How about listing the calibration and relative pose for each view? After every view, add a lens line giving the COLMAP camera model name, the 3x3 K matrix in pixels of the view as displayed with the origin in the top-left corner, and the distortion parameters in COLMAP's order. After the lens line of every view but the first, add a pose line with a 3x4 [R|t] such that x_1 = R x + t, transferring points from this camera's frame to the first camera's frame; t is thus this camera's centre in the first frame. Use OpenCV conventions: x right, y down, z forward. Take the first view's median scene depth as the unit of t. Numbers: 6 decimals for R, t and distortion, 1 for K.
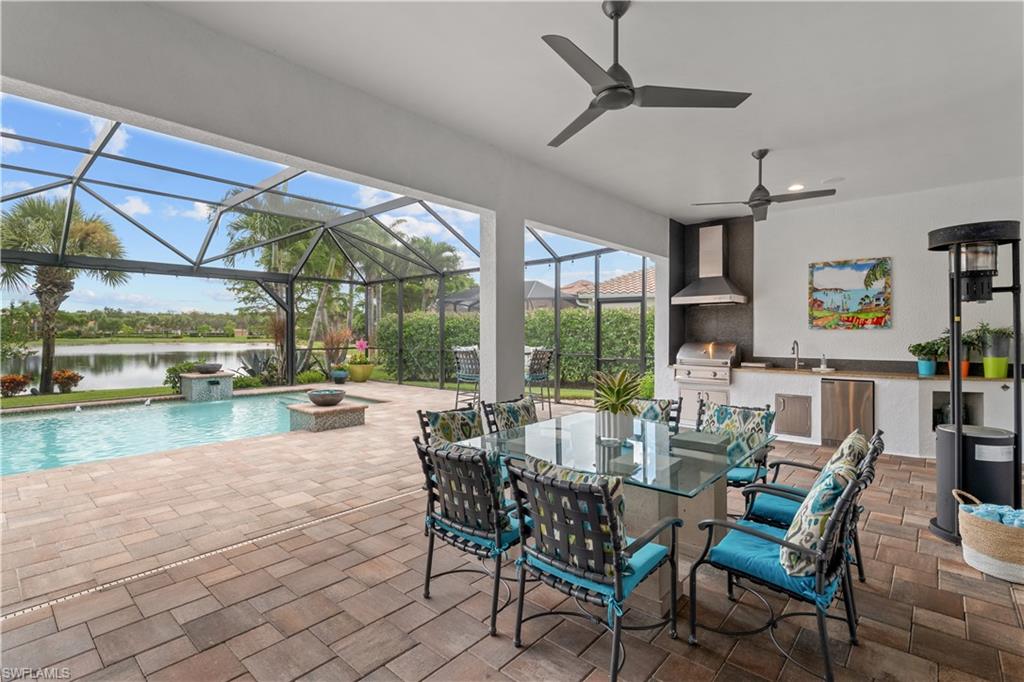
lens RADIAL K [[480.2, 0, 514.8], [0, 480.2, 333.1], [0, 0, 1]] dist [0.005870, -0.000919]
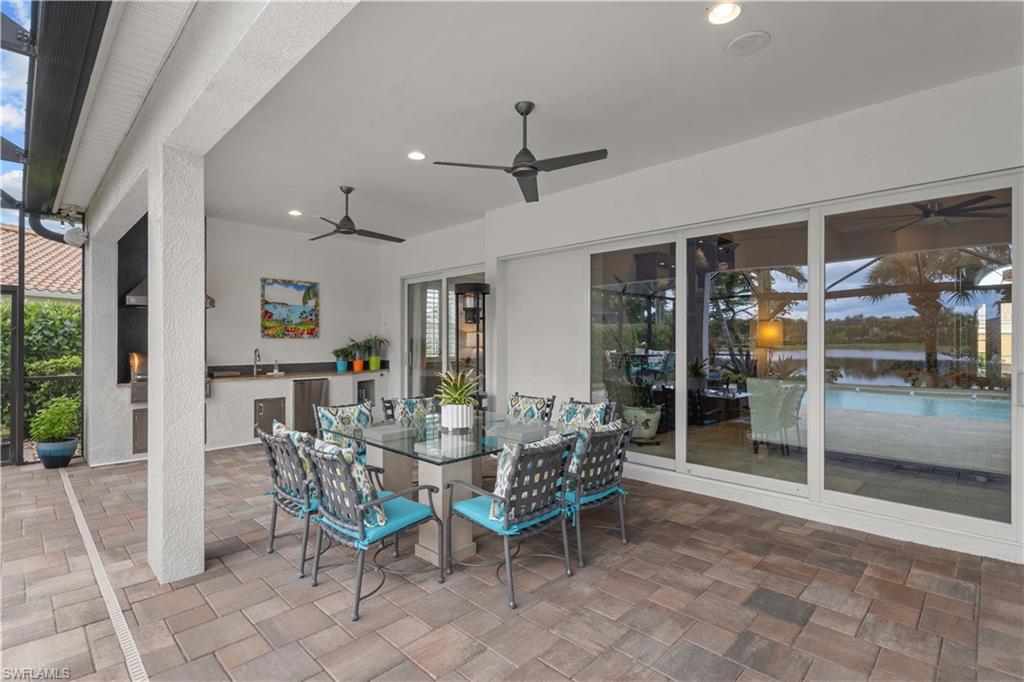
lens RADIAL K [[480.2, 0, 506.0], [0, 480.2, 339.0], [0, 0, 1]] dist [0.005870, -0.000919]
pose [[0.056171, 0.008207, 0.998387, -0.289919], [0.008819, 0.999923, -0.008716, 0.005584], [-0.998382, 0.009295, 0.056095, 0.252650]]
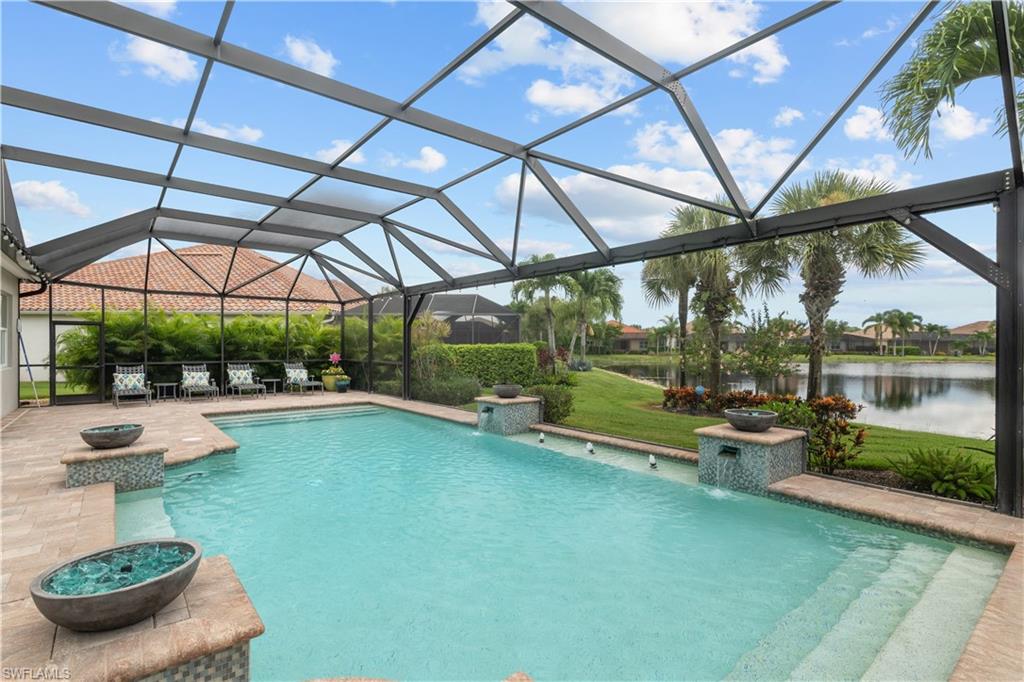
lens RADIAL K [[480.2, 0, 521.9], [0, 480.2, 347.2], [0, 0, 1]] dist [0.005870, -0.000919]
pose [[-0.175773, 0.003314, -0.984425, -0.117442], [-0.003660, 0.999985, 0.004020, -0.004291], [0.984424, 0.004310, -0.175758, 0.901295]]
